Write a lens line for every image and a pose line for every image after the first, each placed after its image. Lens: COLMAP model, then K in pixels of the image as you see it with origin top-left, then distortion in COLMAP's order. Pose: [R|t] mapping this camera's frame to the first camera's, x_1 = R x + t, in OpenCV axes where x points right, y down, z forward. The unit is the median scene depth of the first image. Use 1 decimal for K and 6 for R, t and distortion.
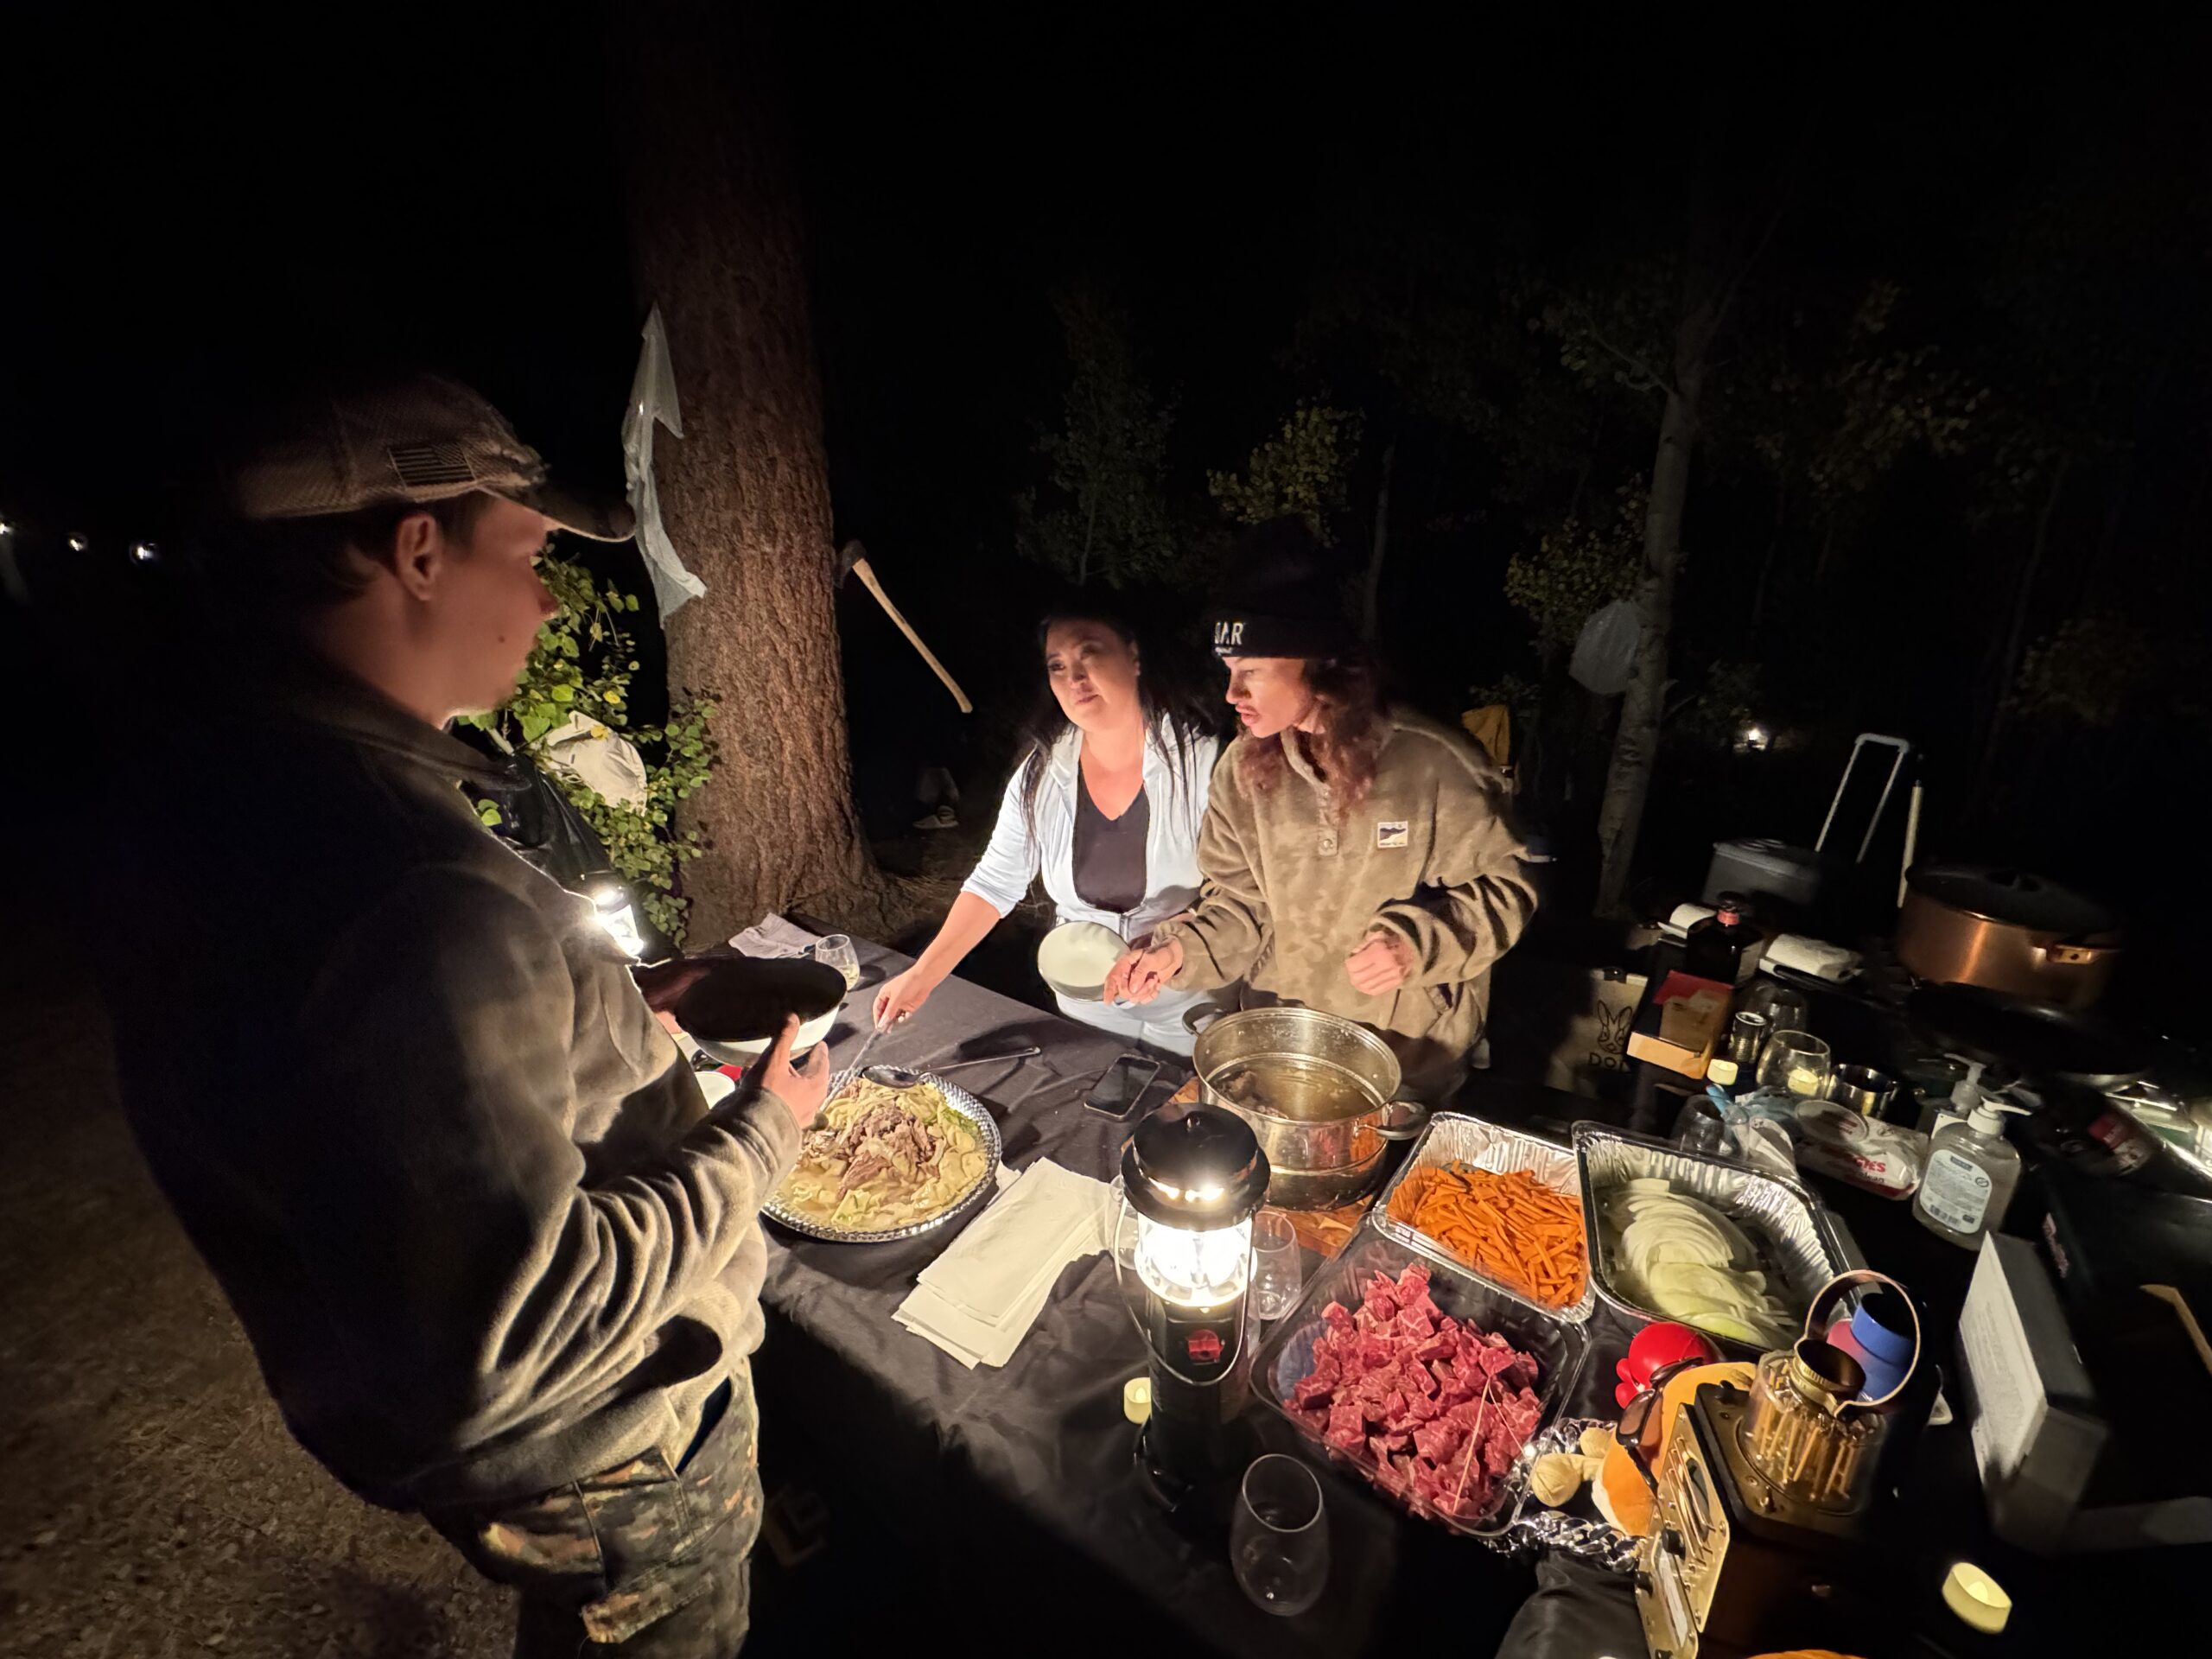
lens RADIAL K [[887.7, 0, 1108.1], [0, 887.7, 825.4], [0, 0, 1]] dist [-0.015513, -0.000269]
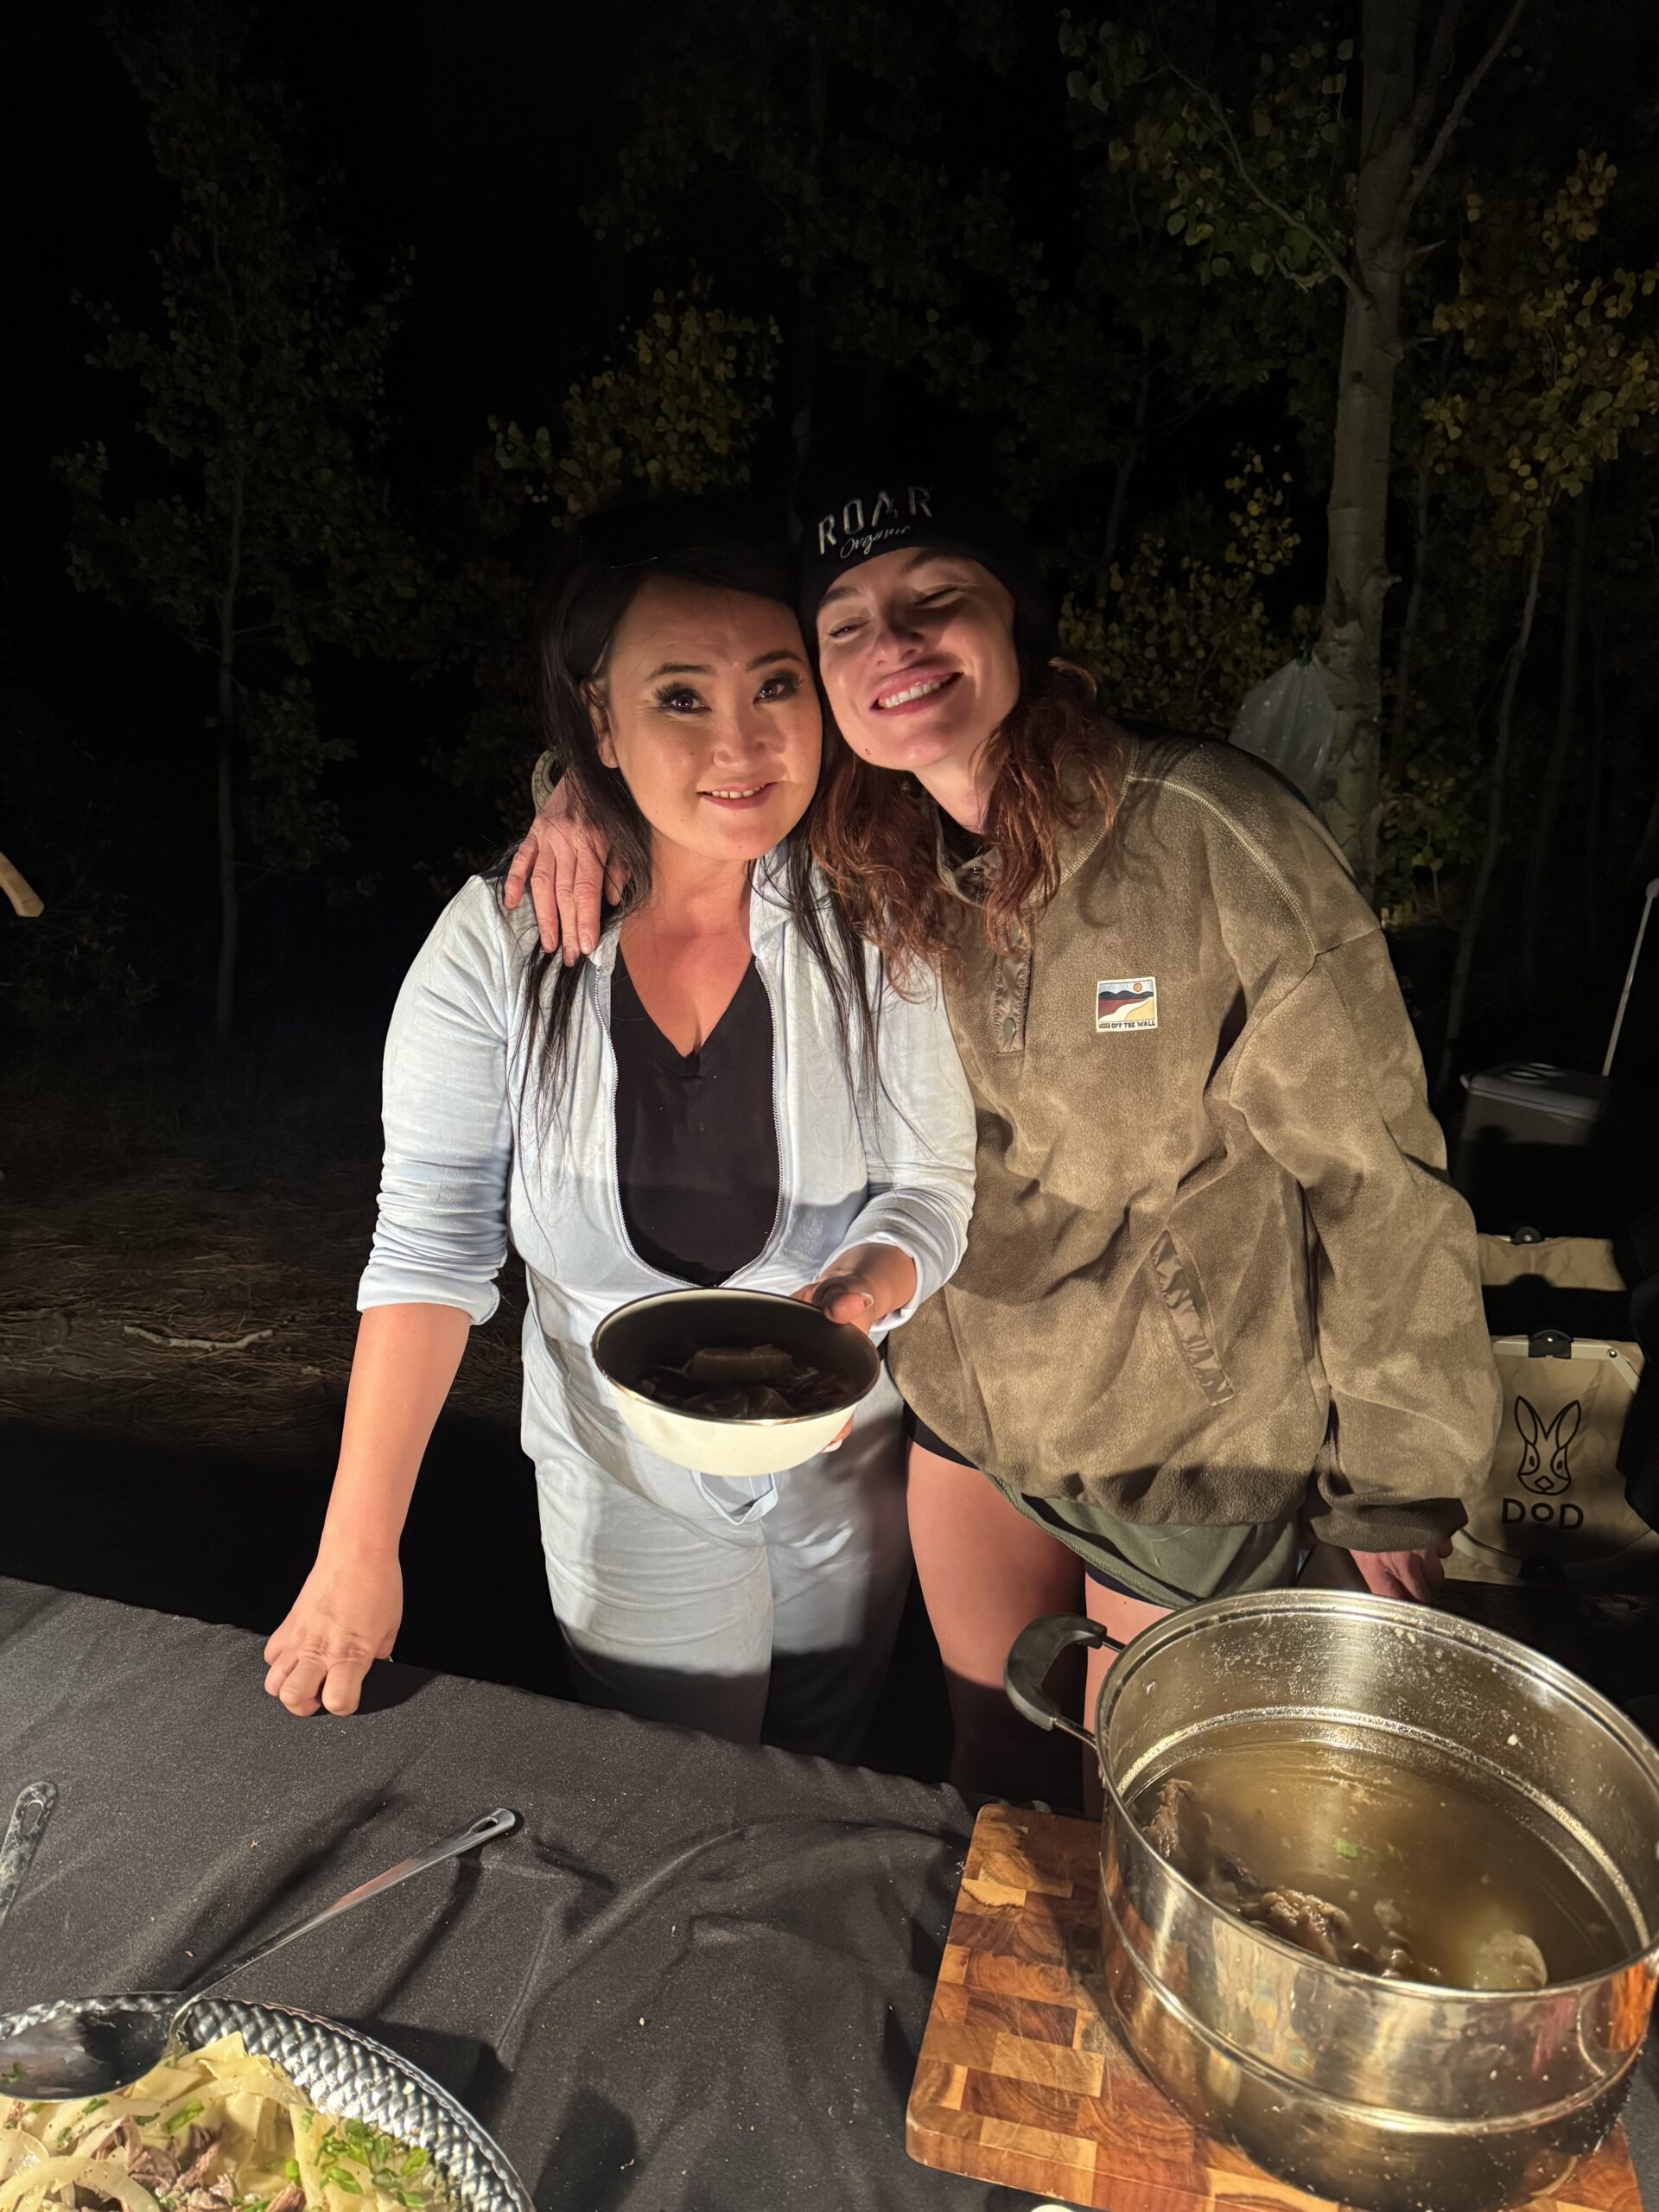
lens RADIAL K [[1570.7, 0, 828.0], [0, 1570.7, 1106.8], [0, 0, 1]] dist [-0.010613, 0.000955]
pose [[0.934683, -0.088734, 0.344230, -0.052898], [0.092327, 0.995711, 0.005976, -0.004985], [-0.343284, 0.026196, 0.938866, 0.134416]]
